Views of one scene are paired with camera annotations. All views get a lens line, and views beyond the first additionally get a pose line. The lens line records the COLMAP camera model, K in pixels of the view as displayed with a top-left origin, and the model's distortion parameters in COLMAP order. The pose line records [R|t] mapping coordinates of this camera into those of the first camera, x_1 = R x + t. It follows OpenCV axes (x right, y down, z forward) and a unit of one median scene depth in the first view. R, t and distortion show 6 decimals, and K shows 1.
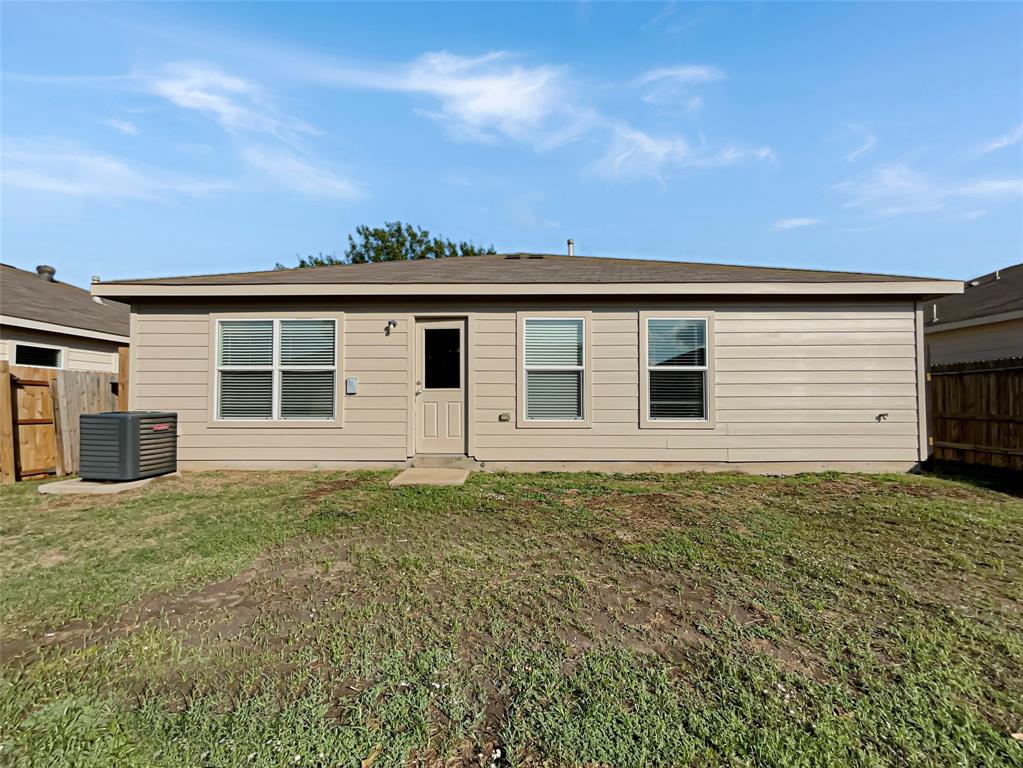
lens RADIAL K [[416.9, 0, 512.5], [0, 416.9, 392.0], [0, 0, 1]] dist [0.000704, 0.000220]
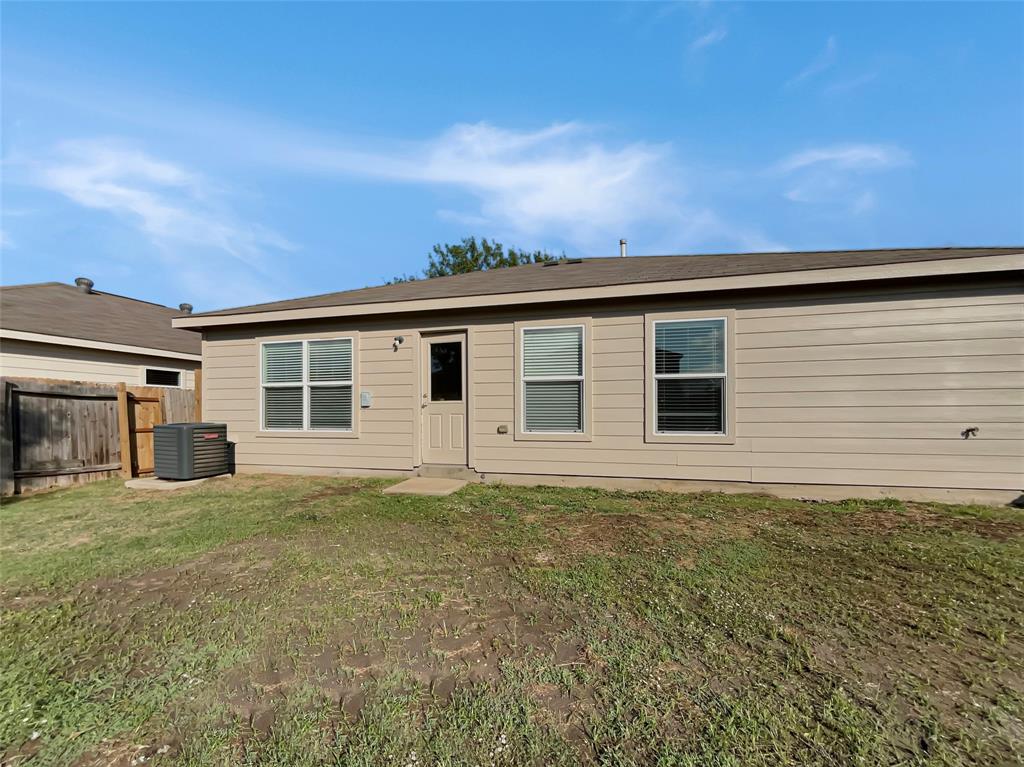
lens RADIAL K [[420.5, 0, 540.3], [0, 420.5, 409.6], [0, 0, 1]] dist [0.000158, 0.000335]
pose [[0.971596, -0.004114, -0.236608, 0.304684], [0.009262, 0.999744, 0.020647, -0.006423], [0.236463, -0.022252, 0.971386, 0.049968]]
